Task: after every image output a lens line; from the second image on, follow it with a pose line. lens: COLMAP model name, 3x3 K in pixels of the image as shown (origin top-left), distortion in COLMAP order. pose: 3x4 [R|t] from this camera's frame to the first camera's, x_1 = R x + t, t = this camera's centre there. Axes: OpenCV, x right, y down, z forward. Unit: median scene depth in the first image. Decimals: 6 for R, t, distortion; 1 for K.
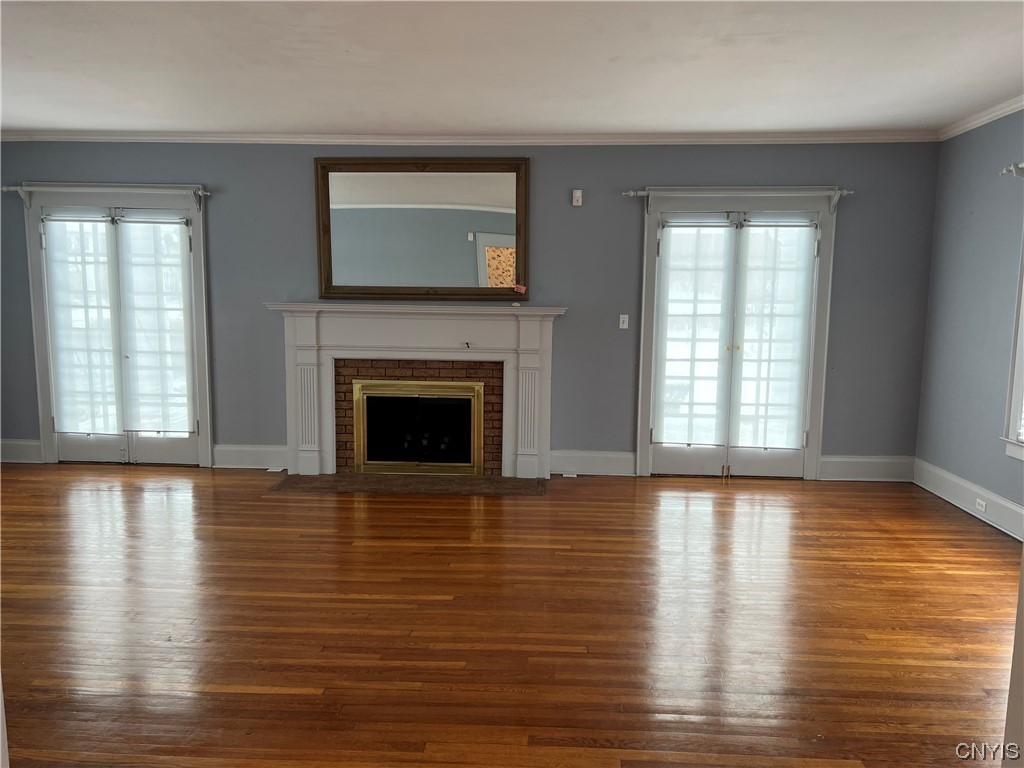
lens RADIAL K [[767.2, 0, 517.7], [0, 767.2, 391.2], [0, 0, 1]] dist [0.063450, -0.067470]
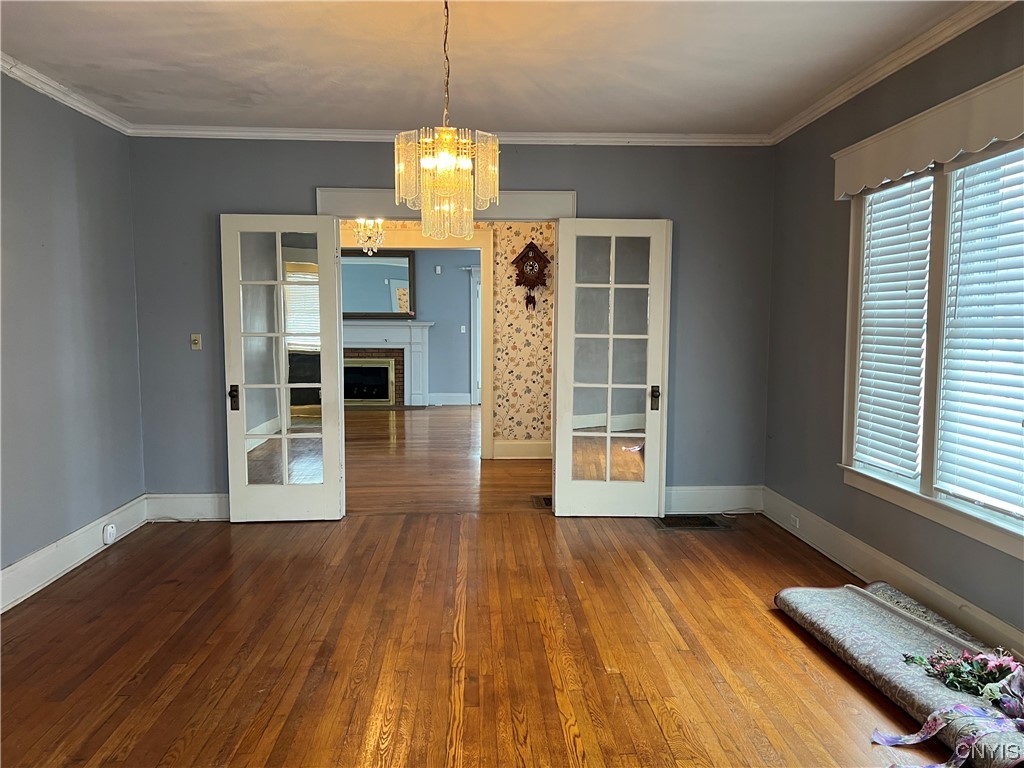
lens RADIAL K [[767.2, 0, 516.2], [0, 767.2, 385.6], [0, 0, 1]] dist [0.063450, -0.067470]
pose [[0.994107, -0.017137, 0.107038, 0.057049], [0.021007, 0.999162, -0.035135, 0.136433], [-0.106346, 0.037176, 0.993634, -1.051204]]
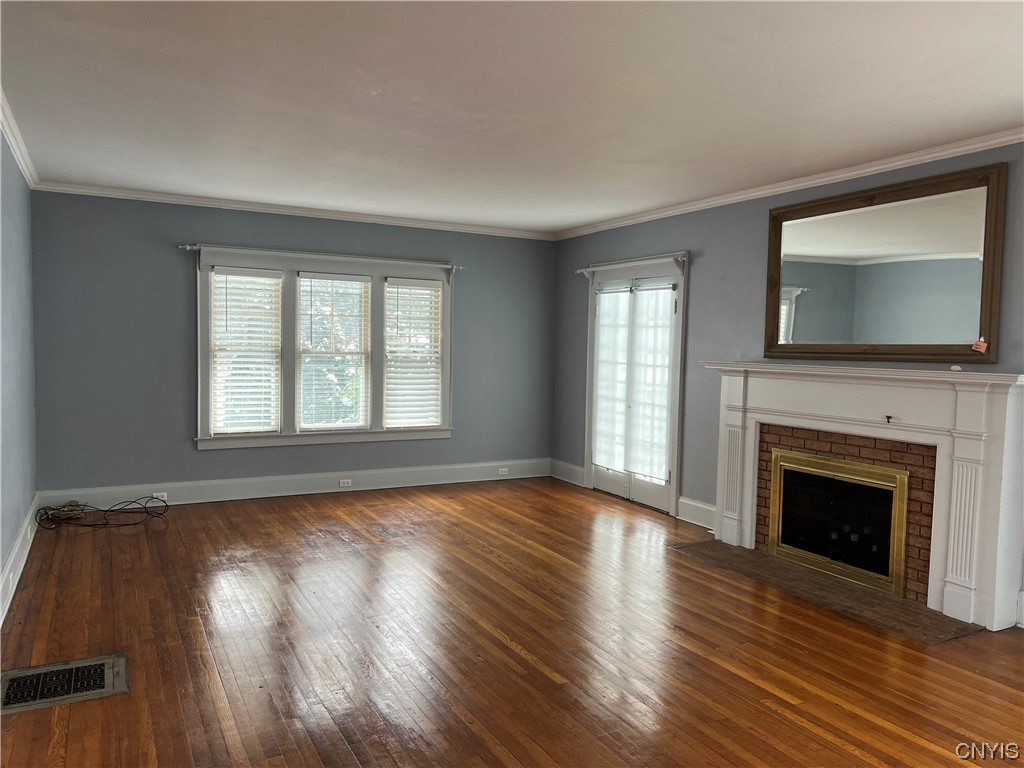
lens RADIAL K [[767.2, 0, 488.9], [0, 767.2, 380.3], [0, 0, 1]] dist [0.063450, -0.067470]
pose [[0.494067, 0.038332, -0.868578, 0.398406], [-0.119371, 0.992557, -0.024098, -0.031819], [0.861190, 0.115589, 0.494965, 0.266045]]
